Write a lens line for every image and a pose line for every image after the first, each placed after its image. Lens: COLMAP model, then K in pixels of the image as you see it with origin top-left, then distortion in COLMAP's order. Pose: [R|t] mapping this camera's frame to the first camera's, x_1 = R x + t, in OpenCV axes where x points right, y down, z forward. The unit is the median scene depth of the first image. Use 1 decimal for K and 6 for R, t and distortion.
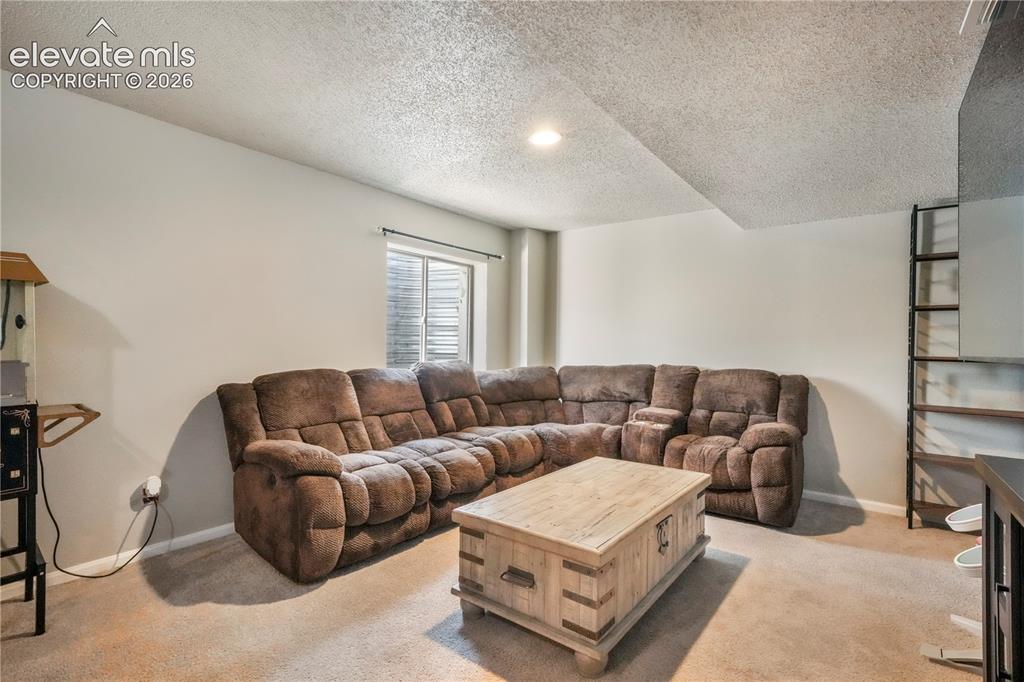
lens RADIAL K [[492.1, 0, 505.0], [0, 492.1, 342.3], [0, 0, 1]] dist [0.004730, 0.000321]
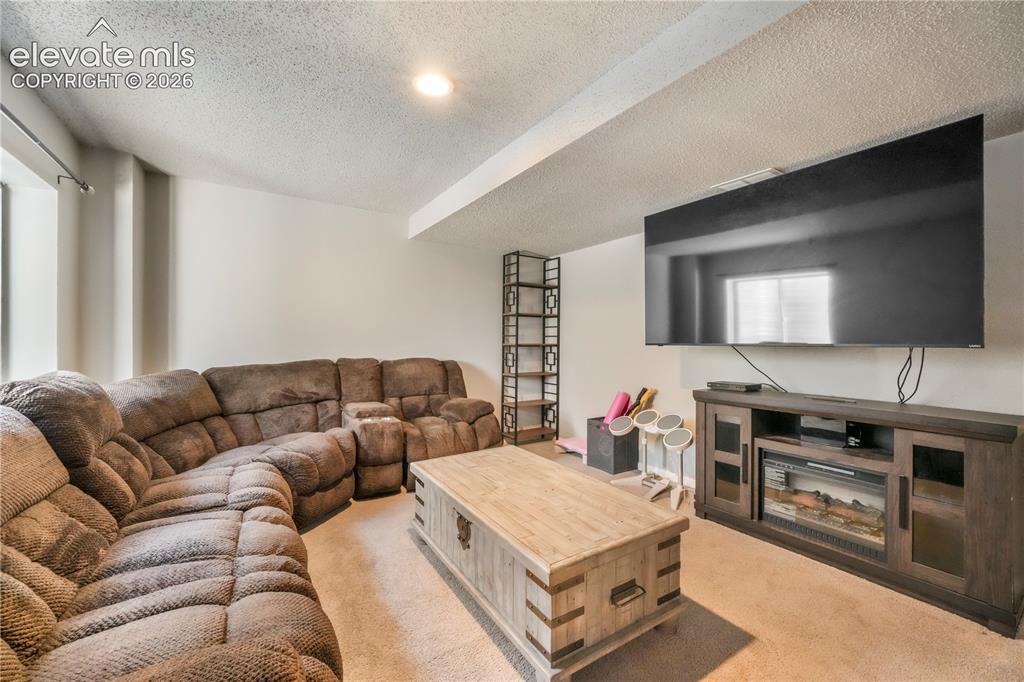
lens RADIAL K [[411.7, 0, 514.3], [0, 411.7, 339.5], [0, 0, 1]] dist [-0.000572, 0.000017]
pose [[0.335882, -0.011788, 0.941830, -0.362895], [-0.001533, 0.999914, 0.013062, -0.003491], [-0.941903, -0.005831, 0.335835, 0.448561]]
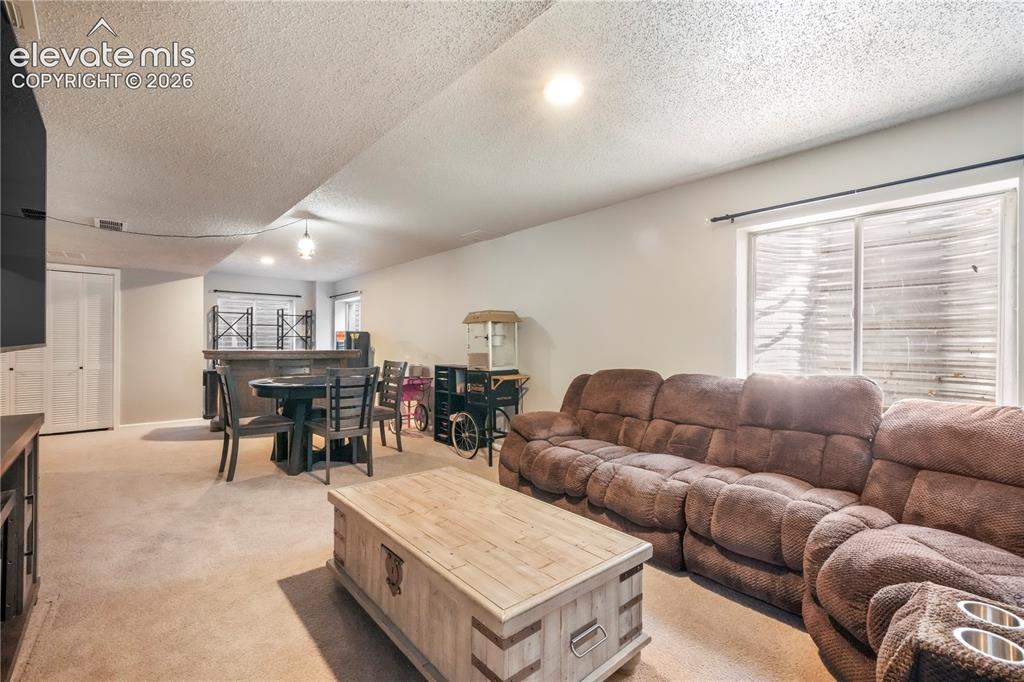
lens RADIAL K [[441.0, 0, 508.7], [0, 441.0, 343.4], [0, 0, 1]] dist [0.001419, 0.000296]
pose [[-0.198684, -0.012390, -0.979985, 0.567178], [-0.005956, 0.999917, -0.011434, 0.005882], [0.980045, 0.003565, -0.198742, 0.740749]]
